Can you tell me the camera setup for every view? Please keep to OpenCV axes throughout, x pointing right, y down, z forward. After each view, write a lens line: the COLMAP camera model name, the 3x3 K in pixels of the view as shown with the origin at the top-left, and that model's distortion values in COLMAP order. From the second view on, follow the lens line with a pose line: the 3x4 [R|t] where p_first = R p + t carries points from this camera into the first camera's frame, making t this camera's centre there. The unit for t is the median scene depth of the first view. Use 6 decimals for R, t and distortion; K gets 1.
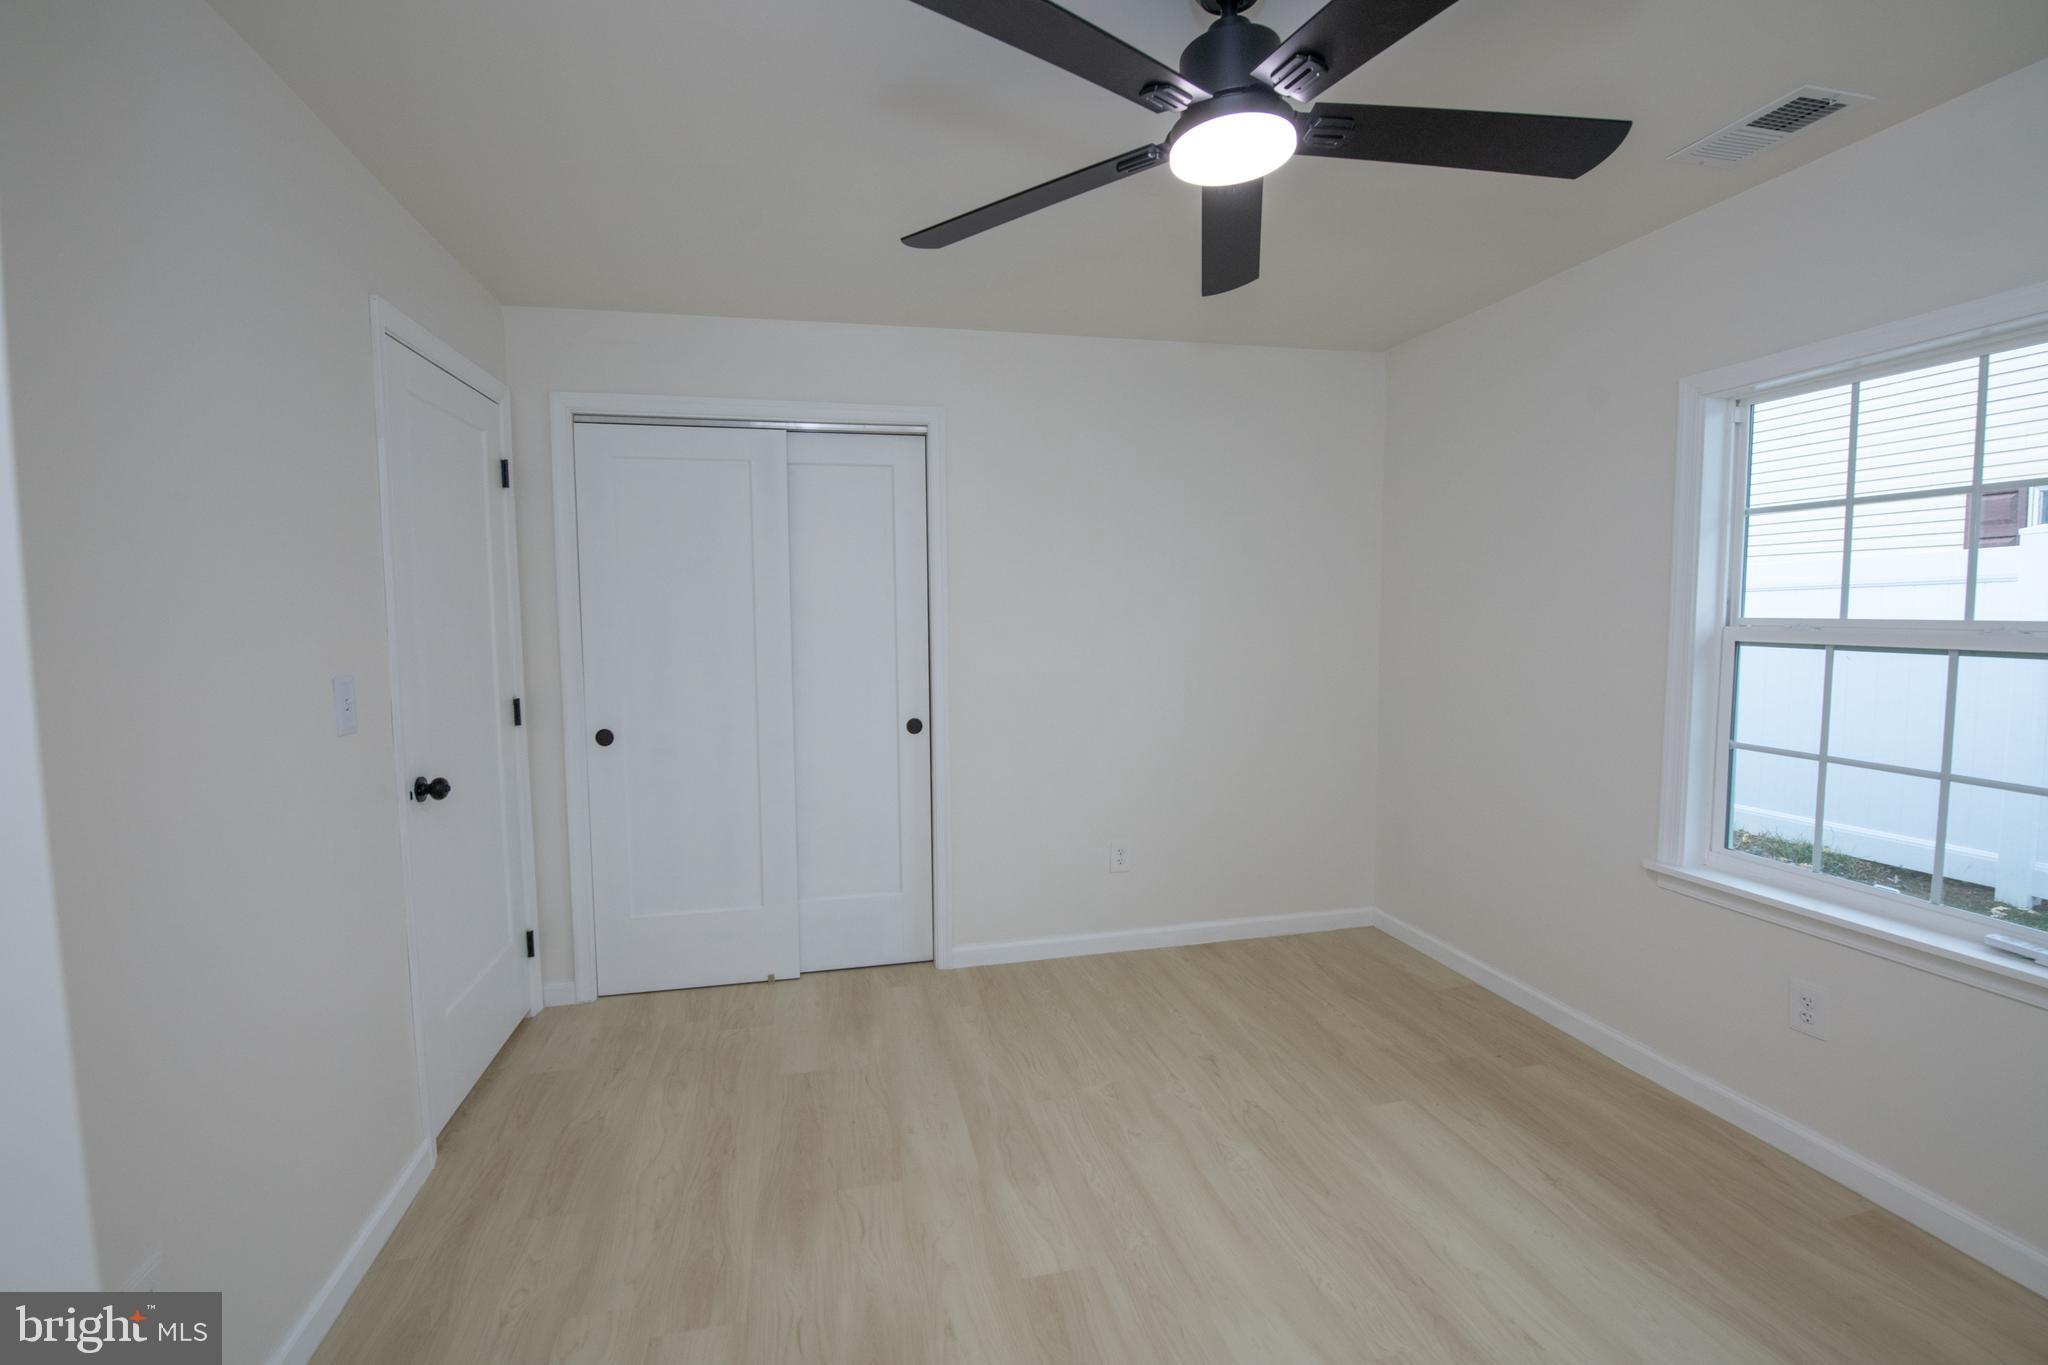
lens RADIAL K [[848.1, 0, 1026.0], [0, 848.1, 691.9], [0, 0, 1]] dist [-0.014034, -0.001856]
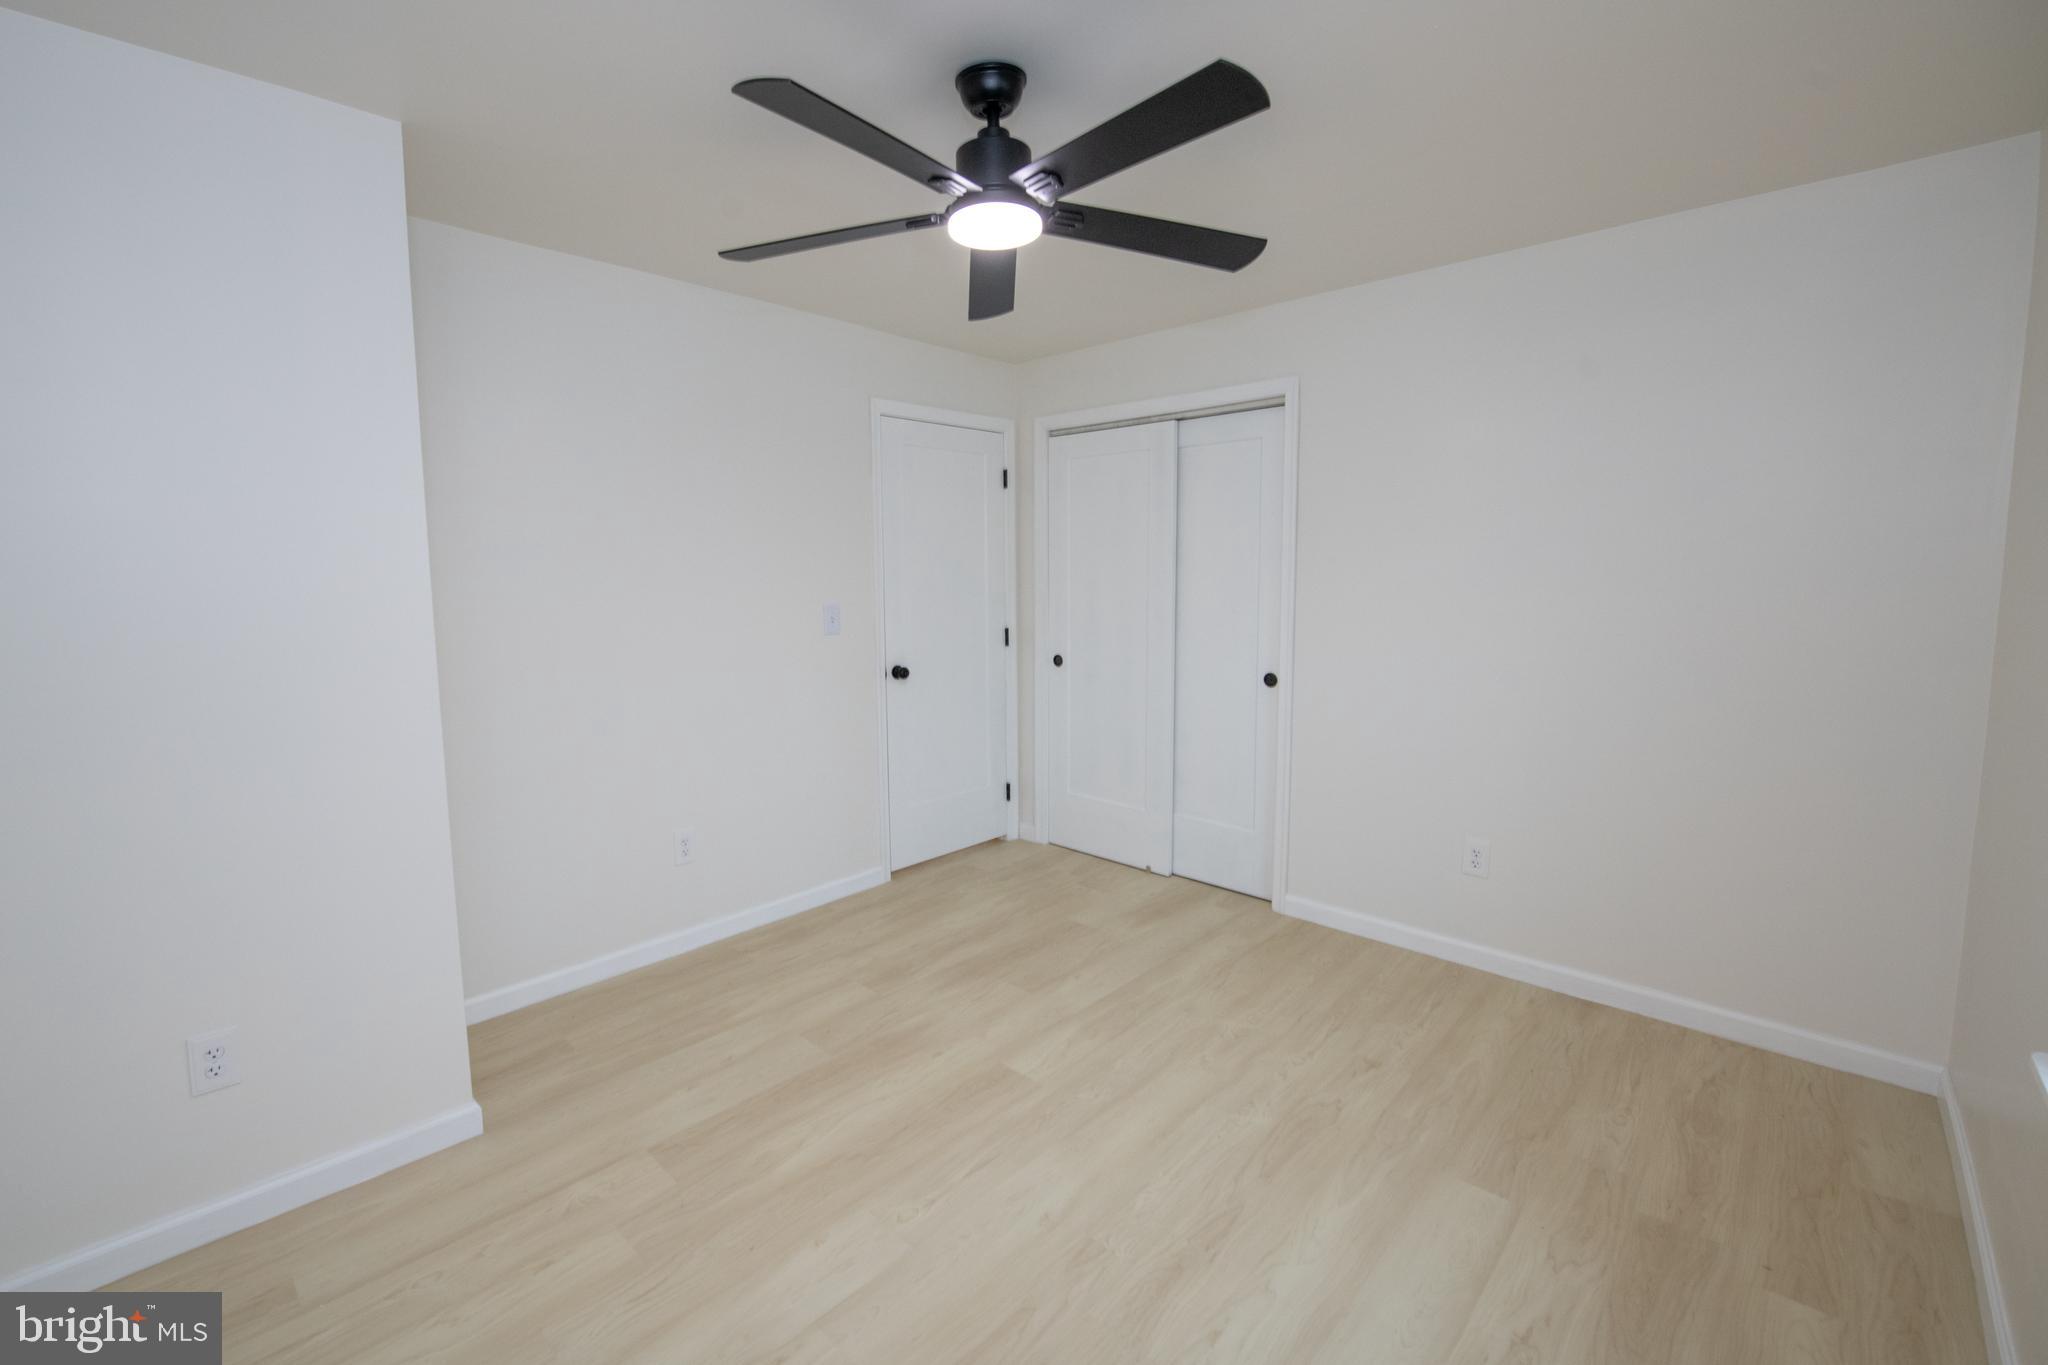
lens RADIAL K [[848.1, 0, 993.6], [0, 848.1, 686.7], [0, 0, 1]] dist [-0.014034, -0.001856]
pose [[0.562057, 0.121134, -0.818180, 0.592999], [-0.082108, 0.992502, 0.090538, -0.021548], [0.823013, 0.016292, 0.567789, 0.111277]]
